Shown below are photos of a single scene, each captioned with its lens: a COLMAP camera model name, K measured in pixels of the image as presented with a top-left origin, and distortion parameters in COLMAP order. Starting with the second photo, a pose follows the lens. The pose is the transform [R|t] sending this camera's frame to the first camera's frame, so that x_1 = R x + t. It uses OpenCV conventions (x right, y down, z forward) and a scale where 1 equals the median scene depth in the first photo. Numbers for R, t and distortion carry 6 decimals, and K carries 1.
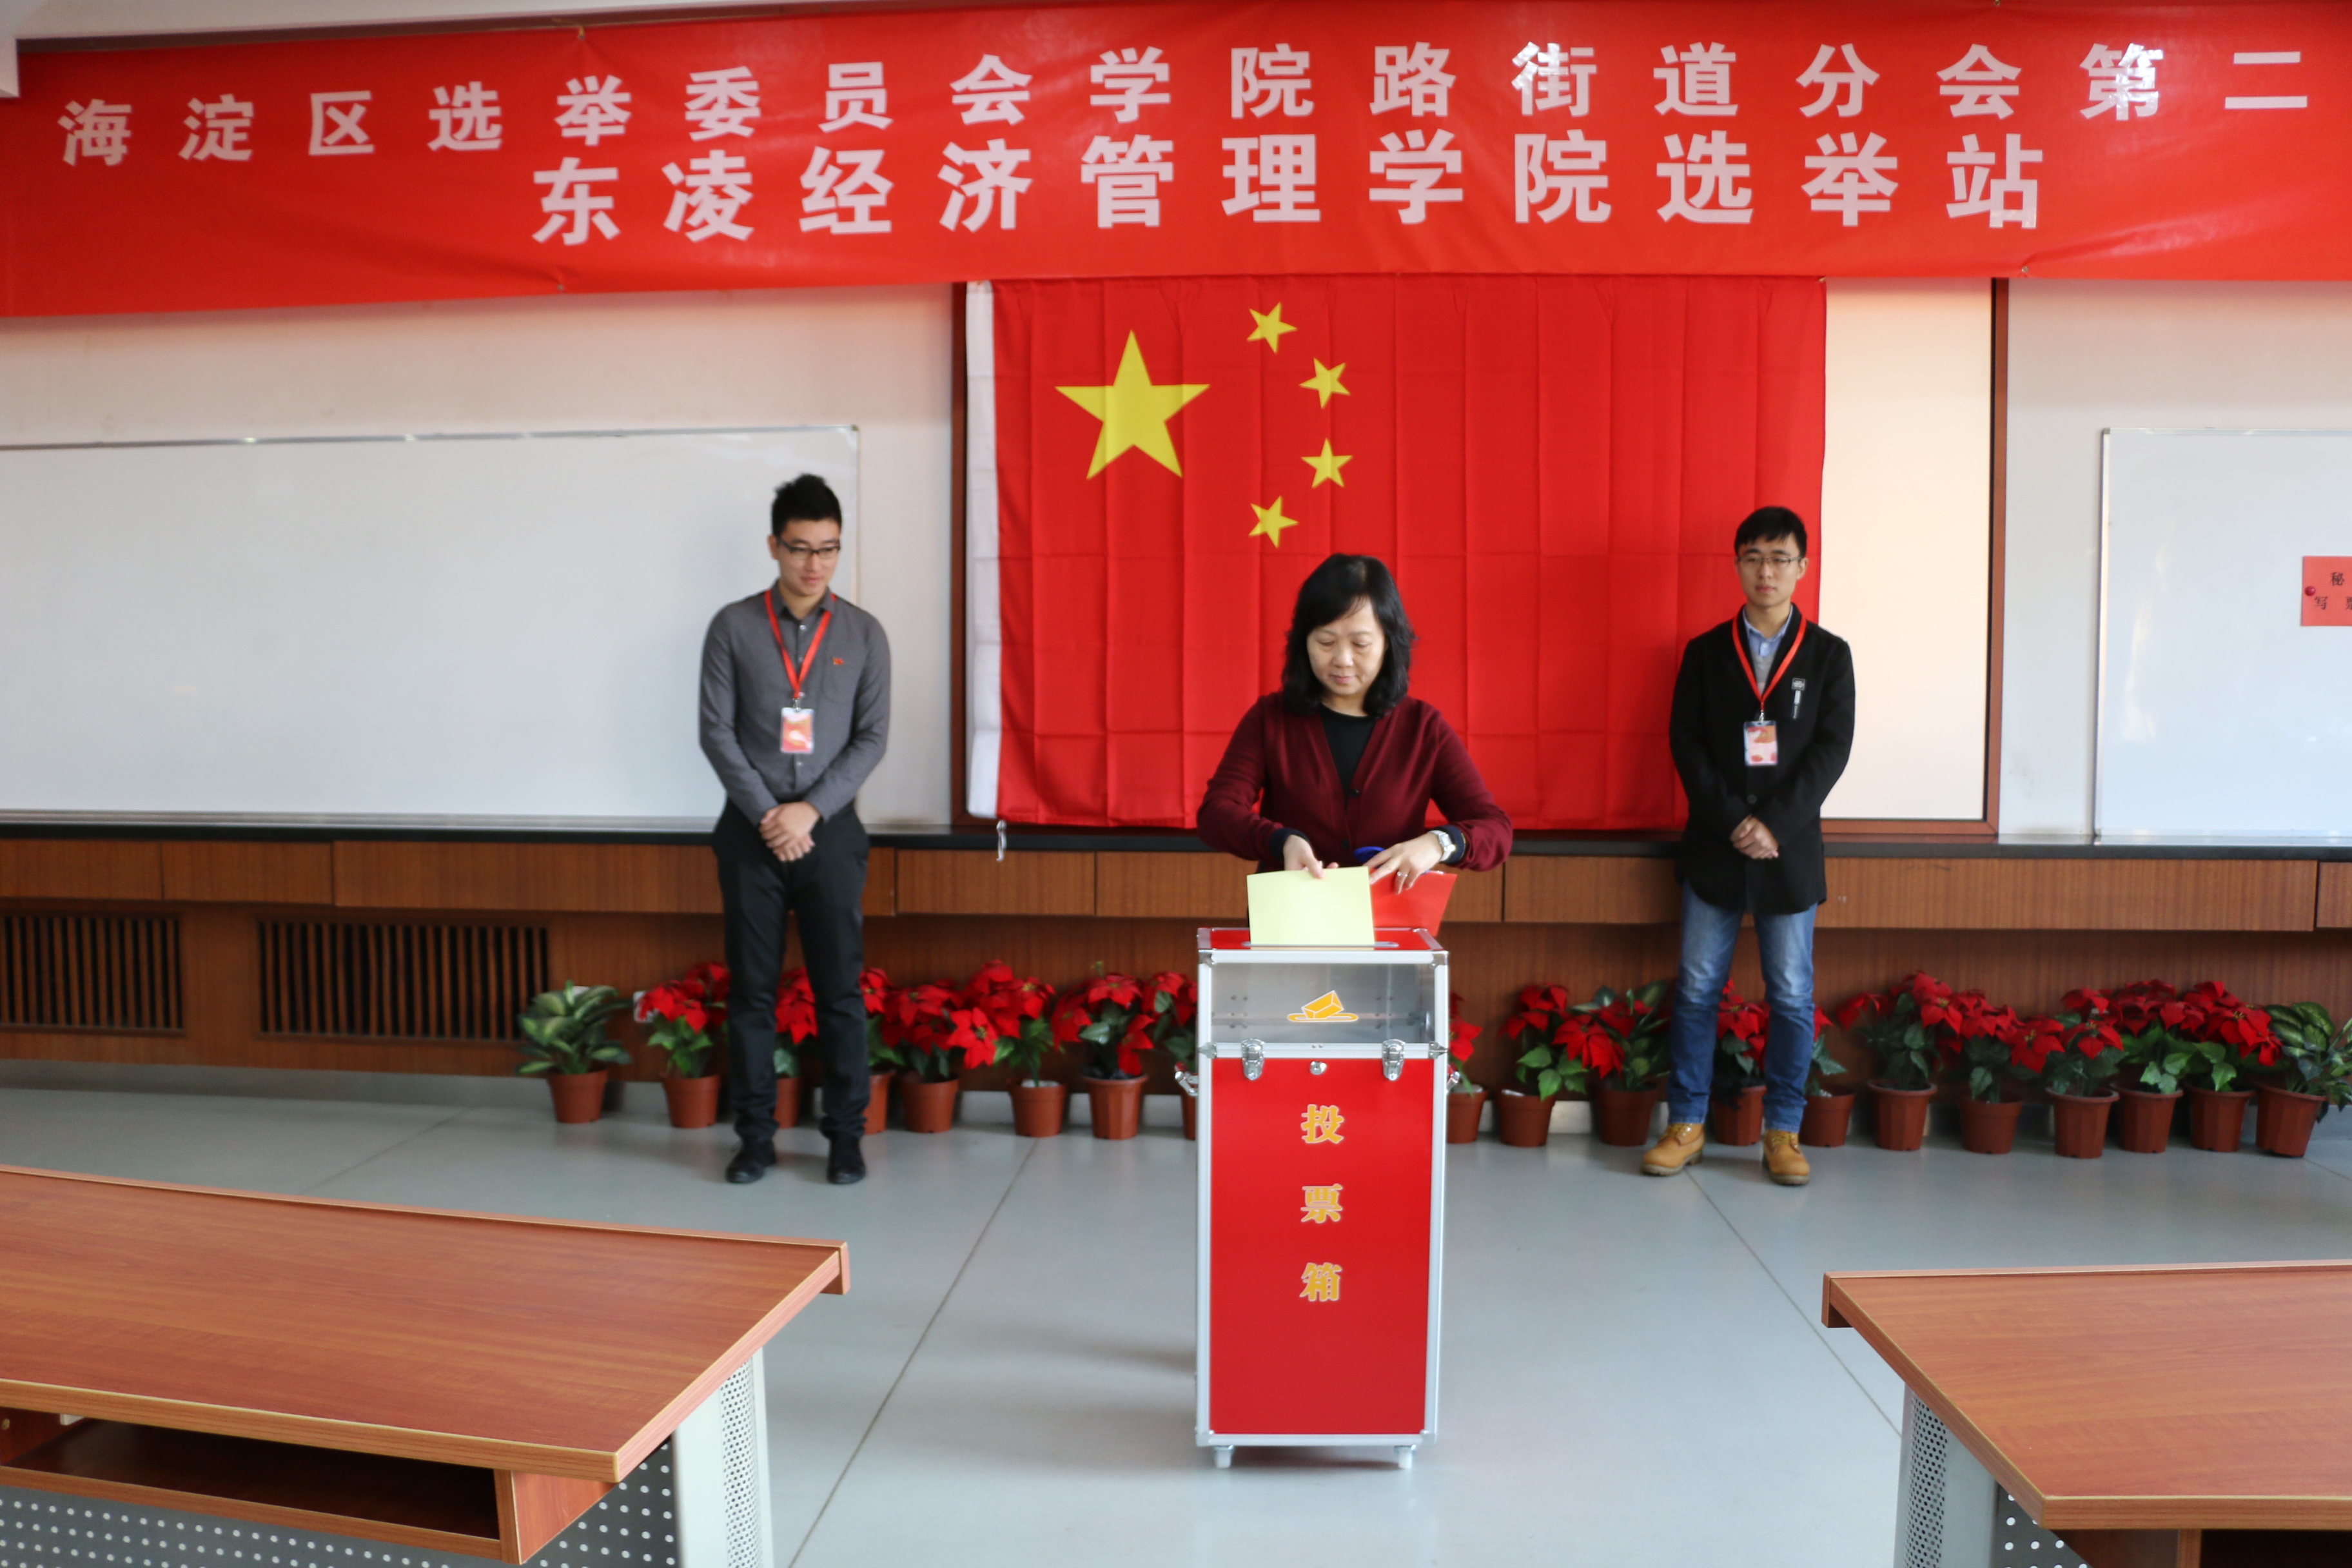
lens RADIAL K [[1917.0, 0, 1178.3], [0, 1917.0, 839.1], [0, 0, 1]] dist [-0.107616, 0.031206]
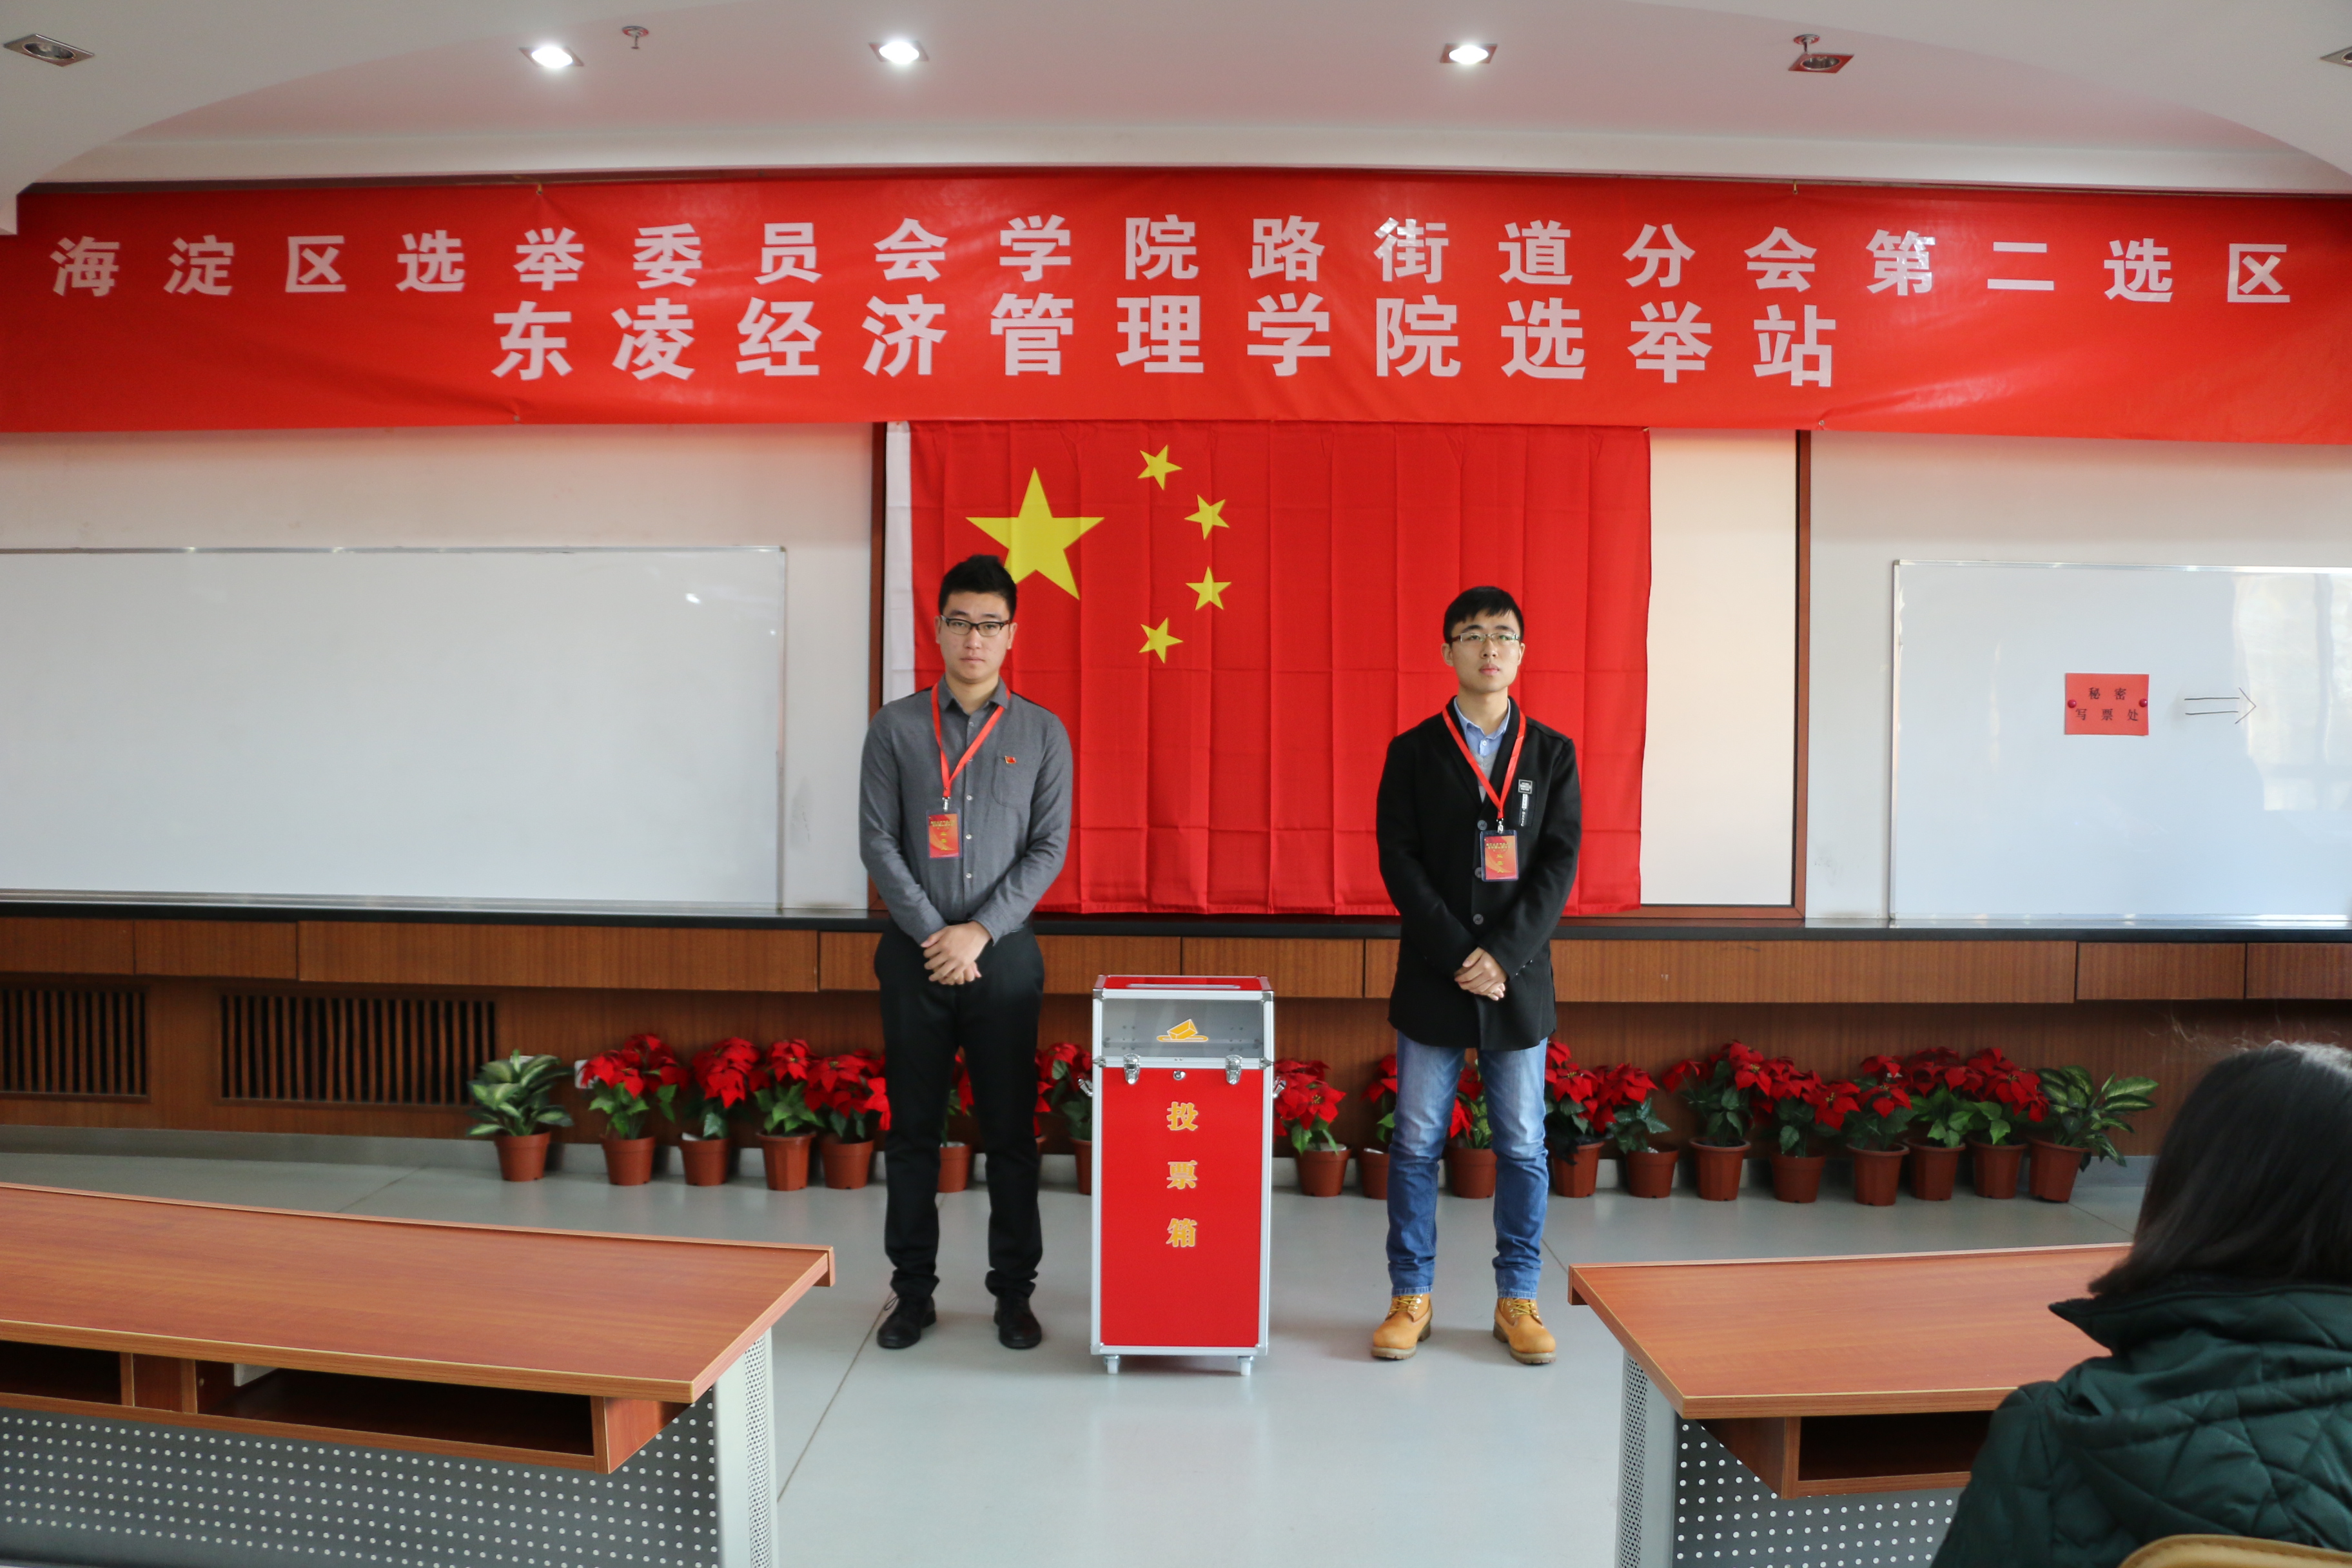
lens RADIAL K [[1917.0, 0, 1184.7], [0, 1917.0, 804.7], [0, 0, 1]] dist [-0.107616, 0.031206]
pose [[0.998245, 0.005568, 0.058954, -0.001796], [-0.001702, 0.997856, -0.065427, 0.004059], [-0.059192, 0.065212, 0.996114, -0.113936]]
